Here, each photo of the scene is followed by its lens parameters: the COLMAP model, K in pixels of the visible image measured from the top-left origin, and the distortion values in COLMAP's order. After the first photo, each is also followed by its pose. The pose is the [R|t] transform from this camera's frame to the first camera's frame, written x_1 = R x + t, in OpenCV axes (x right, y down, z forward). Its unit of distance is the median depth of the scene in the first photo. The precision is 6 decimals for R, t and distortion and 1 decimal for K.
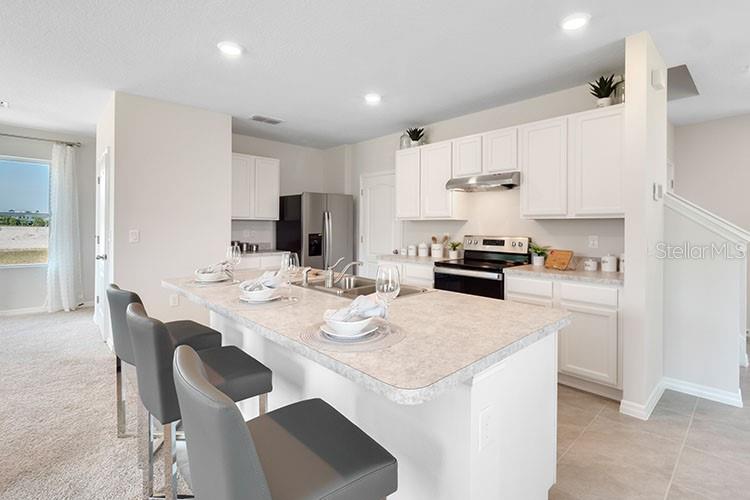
lens RADIAL K [[350.7, 0, 381.2], [0, 350.7, 226.7], [0, 0, 1]] dist [-0.001691, -0.000093]
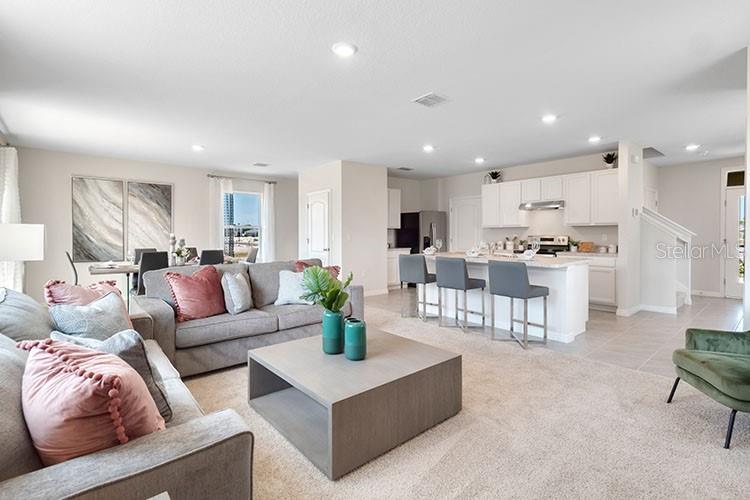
lens RADIAL K [[350.7, 0, 378.5], [0, 350.7, 238.2], [0, 0, 1]] dist [-0.001691, -0.000093]
pose [[0.998873, -0.007670, -0.046829, -0.450937], [0.007979, 0.999948, 0.006419, 0.020178], [0.046778, -0.006785, 0.998882, -0.813459]]
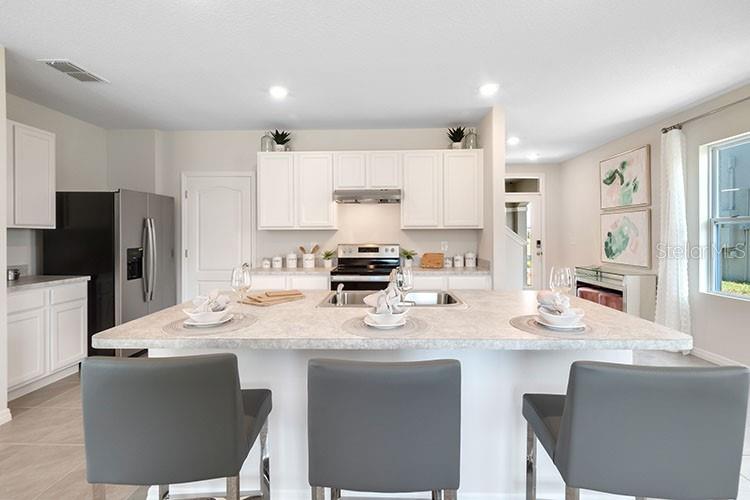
lens RADIAL K [[350.7, 0, 378.4], [0, 350.7, 237.9], [0, 0, 1]] dist [-0.001691, -0.000093]
pose [[0.710307, -0.012751, 0.703777, -0.458178], [0.010616, 0.999916, 0.007403, -0.001076], [-0.703812, 0.002213, 0.710382, 0.186741]]
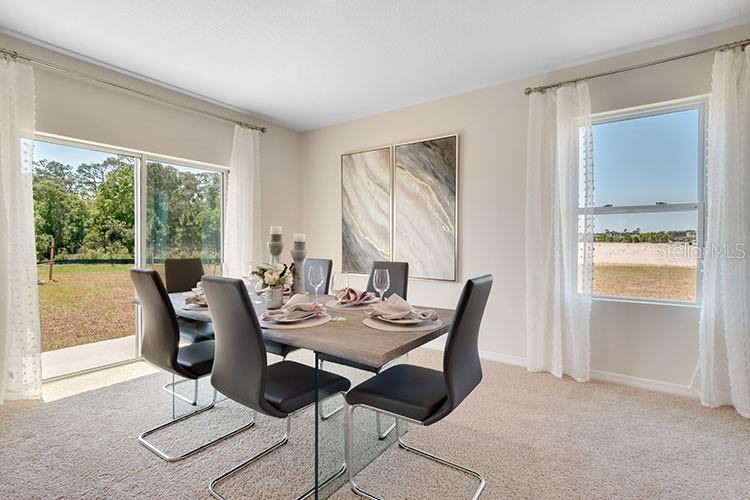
lens RADIAL K [[350.7, 0, 388.8], [0, 350.7, 252.7], [0, 0, 1]] dist [-0.001691, -0.000093]
pose [[0.203497, 0.026425, -0.978719, -0.742033], [-0.002716, 0.999647, 0.026425, 0.031993], [0.979072, -0.002719, 0.203497, 0.625527]]
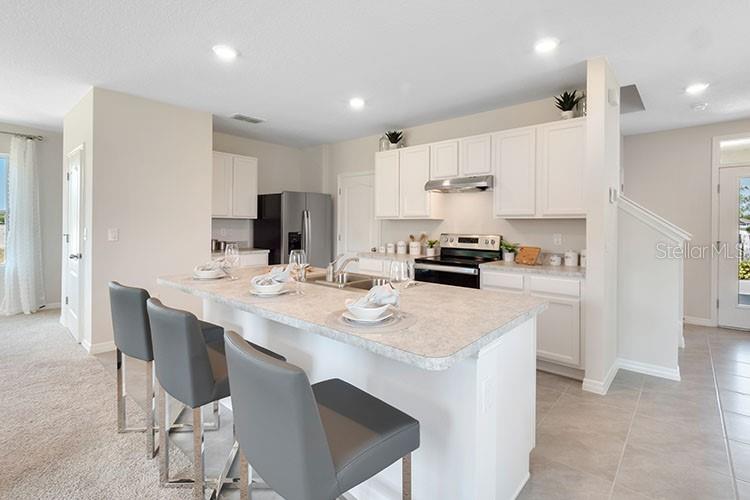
lens RADIAL K [[350.7, 0, 380.8], [0, 350.7, 224.6], [0, 0, 1]] dist [-0.001691, -0.000093]
pose [[0.995299, 0.002420, 0.096824, -0.051650], [-0.002194, 0.999995, -0.002439, 0.000149], [-0.096829, 0.002215, 0.995299, -0.044544]]
